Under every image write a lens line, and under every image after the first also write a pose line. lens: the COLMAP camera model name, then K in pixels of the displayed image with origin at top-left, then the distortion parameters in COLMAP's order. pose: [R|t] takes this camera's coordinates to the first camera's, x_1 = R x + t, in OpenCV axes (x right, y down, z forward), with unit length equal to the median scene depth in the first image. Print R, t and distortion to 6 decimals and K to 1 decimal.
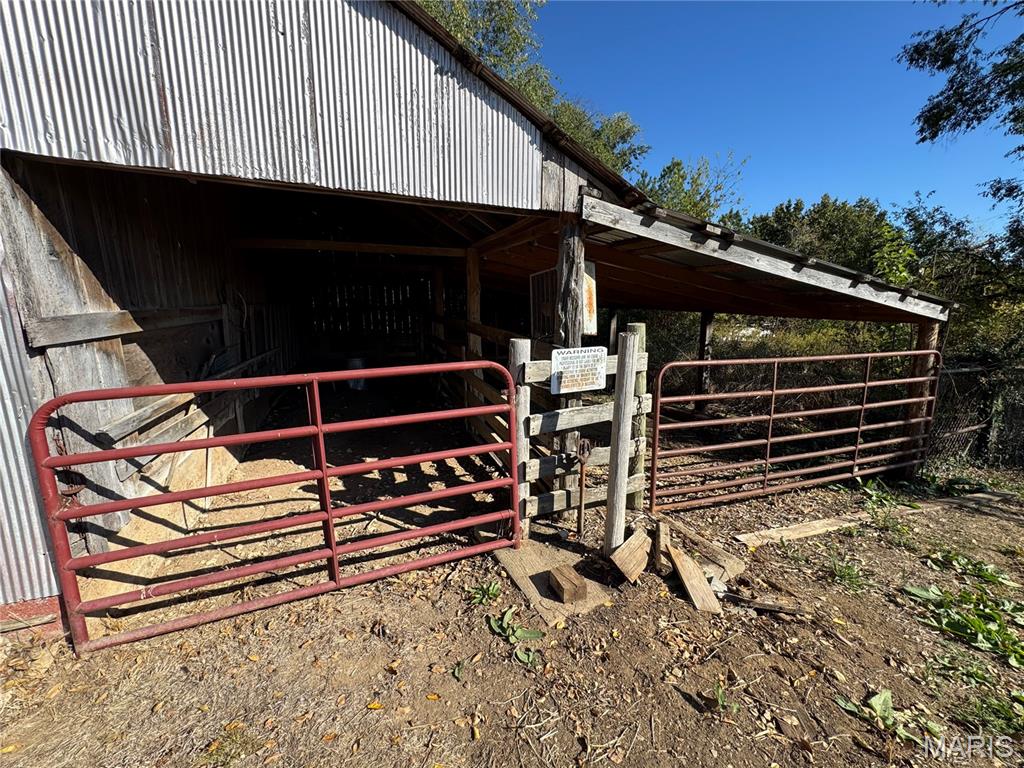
lens RADIAL K [[407.1, 0, 512.0], [0, 407.1, 384.0], [0, 0, 1]] dist [-0.000475, 0.000231]
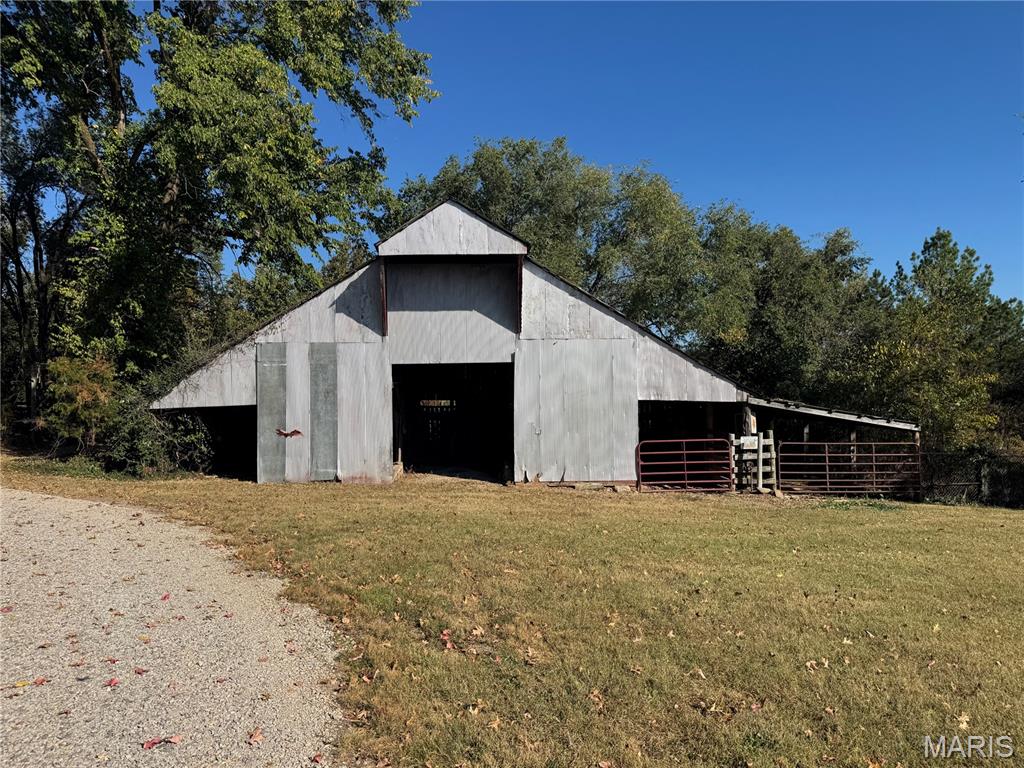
lens RADIAL K [[709.7, 0, 512.0], [0, 709.7, 384.0], [0, 0, 1]] dist [0.085609, -0.002089]
pose [[0.958026, -0.007877, -0.286573, -0.025378], [-0.051089, 0.978930, -0.197702, 0.827297], [0.282092, 0.204044, 0.937438, -5.715897]]
